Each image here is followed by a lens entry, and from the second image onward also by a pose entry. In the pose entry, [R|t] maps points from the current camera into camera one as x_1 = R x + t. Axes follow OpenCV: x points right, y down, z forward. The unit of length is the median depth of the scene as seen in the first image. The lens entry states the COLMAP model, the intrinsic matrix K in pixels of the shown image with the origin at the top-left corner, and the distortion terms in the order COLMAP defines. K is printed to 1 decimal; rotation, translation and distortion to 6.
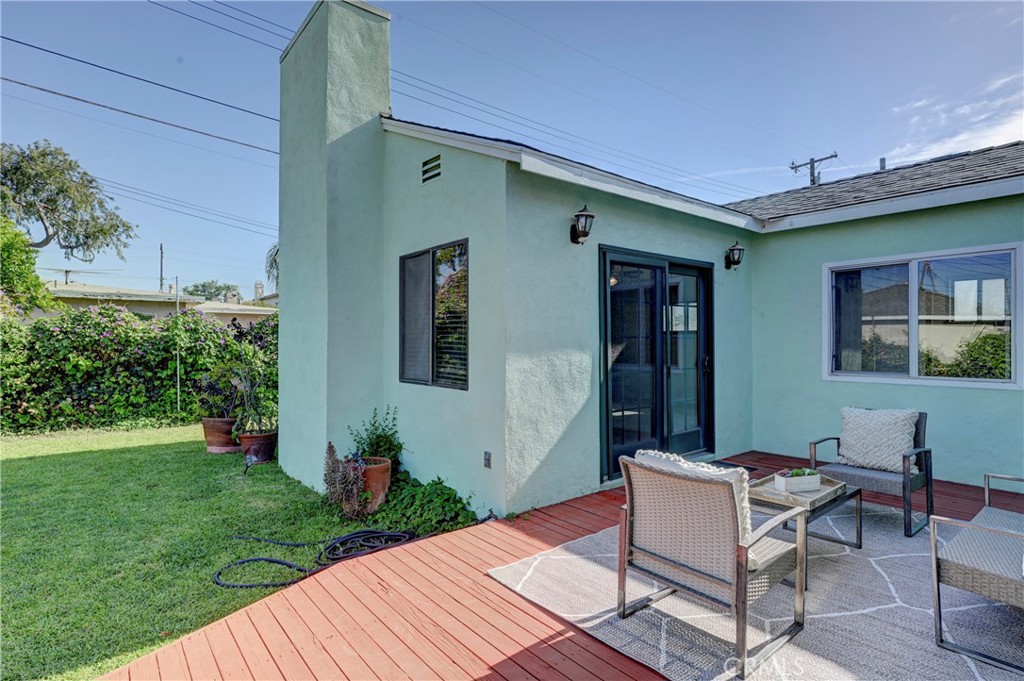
lens RADIAL K [[522.1, 0, 508.0], [0, 522.1, 340.9], [0, 0, 1]] dist [-0.017529, -0.000208]
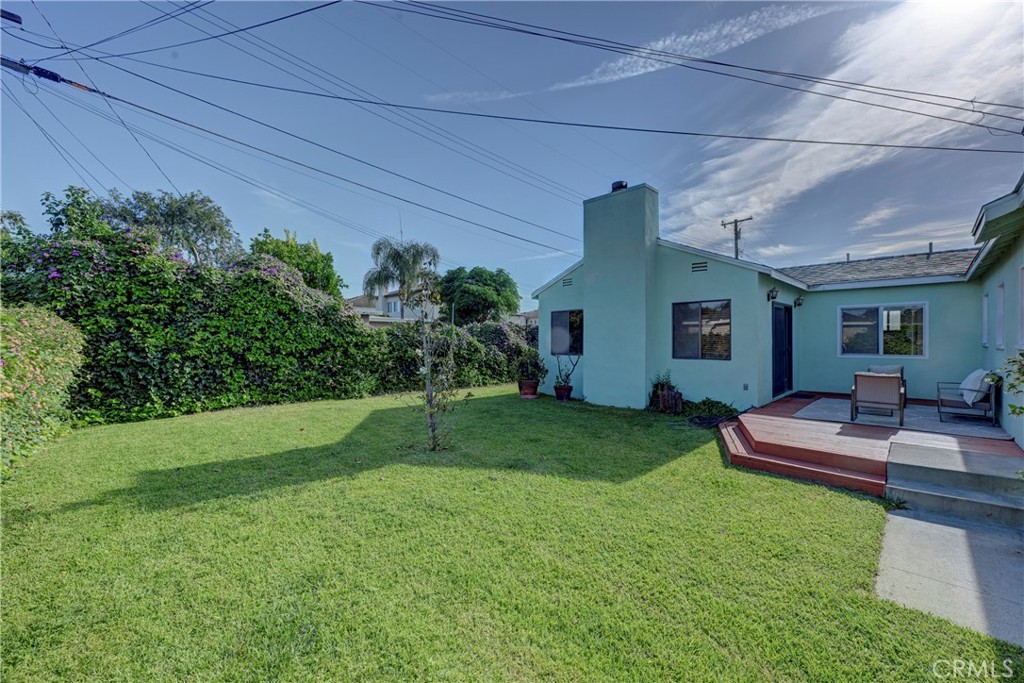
lens RADIAL K [[402.1, 0, 511.9], [0, 402.1, 342.9], [0, 0, 1]] dist [-0.000065, -0.000023]
pose [[0.992967, -0.007089, 0.118177, -1.102273], [0.004851, 0.999803, 0.019221, -0.025965], [-0.118290, -0.018512, 0.992807, -0.644491]]
